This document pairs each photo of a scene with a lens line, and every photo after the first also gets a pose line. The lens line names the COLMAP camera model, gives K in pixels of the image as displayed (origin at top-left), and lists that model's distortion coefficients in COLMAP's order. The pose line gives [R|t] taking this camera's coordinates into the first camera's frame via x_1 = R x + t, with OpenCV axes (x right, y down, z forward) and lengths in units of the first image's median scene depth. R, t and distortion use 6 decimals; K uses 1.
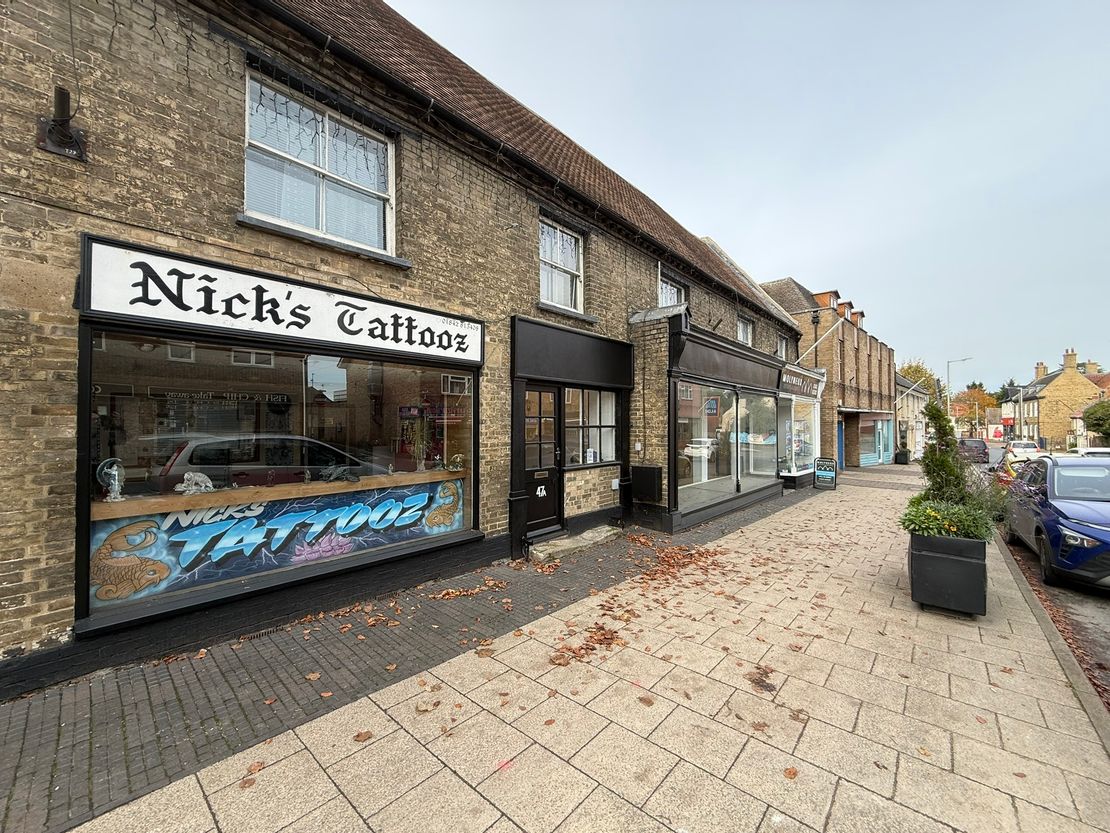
lens RADIAL K [[442.3, 0, 555.0], [0, 442.3, 416.5], [0, 0, 1]] dist [-0.002344, 0.000255]
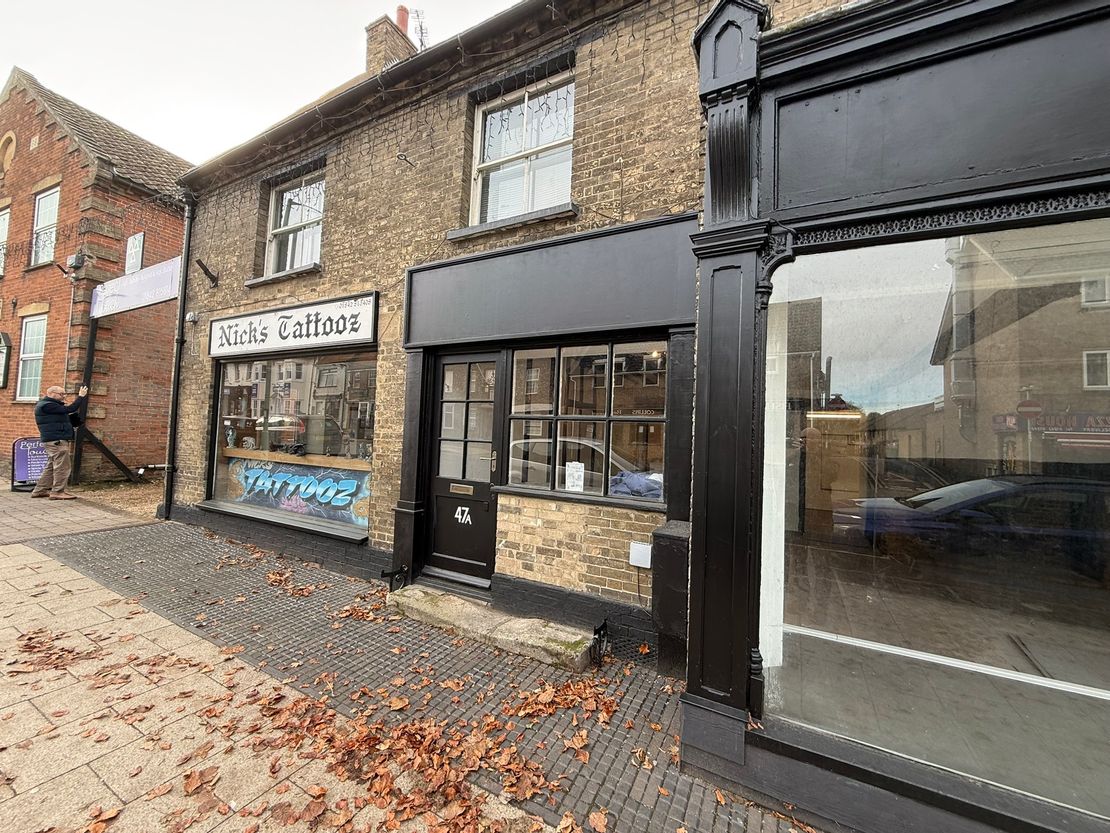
lens RADIAL K [[442.3, 0, 555.0], [0, 442.3, 416.5], [0, 0, 1]] dist [-0.002344, 0.000255]
pose [[0.232615, -0.030807, -0.972081, 0.731937], [-0.023034, 0.999043, -0.037173, 0.051882], [0.972296, 0.031038, 0.231683, 1.116825]]
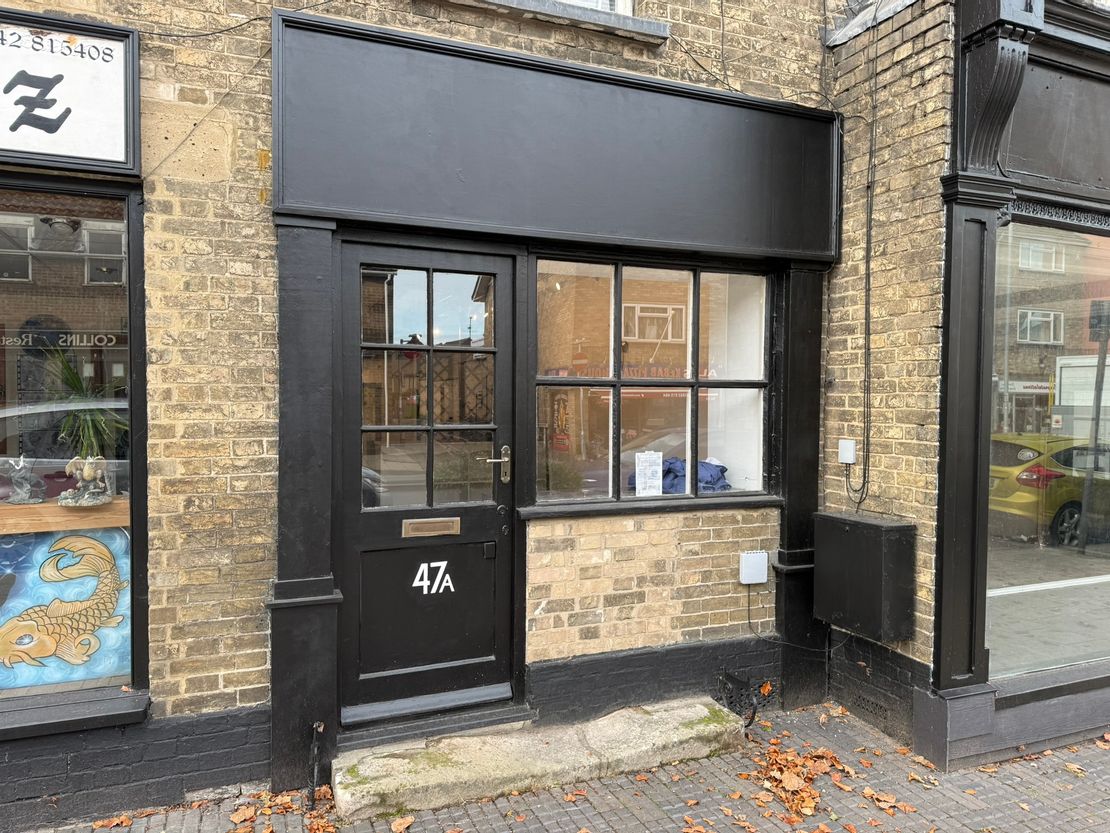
lens RADIAL K [[785.1, 0, 555.0], [0, 785.1, 416.5], [0, 0, 1]] dist [0.101384, -0.122533]
pose [[0.903089, 0.017597, -0.429092, 0.340329], [0.000227, 0.999140, 0.041454, 0.030695], [0.429452, -0.037534, 0.902309, 0.593030]]
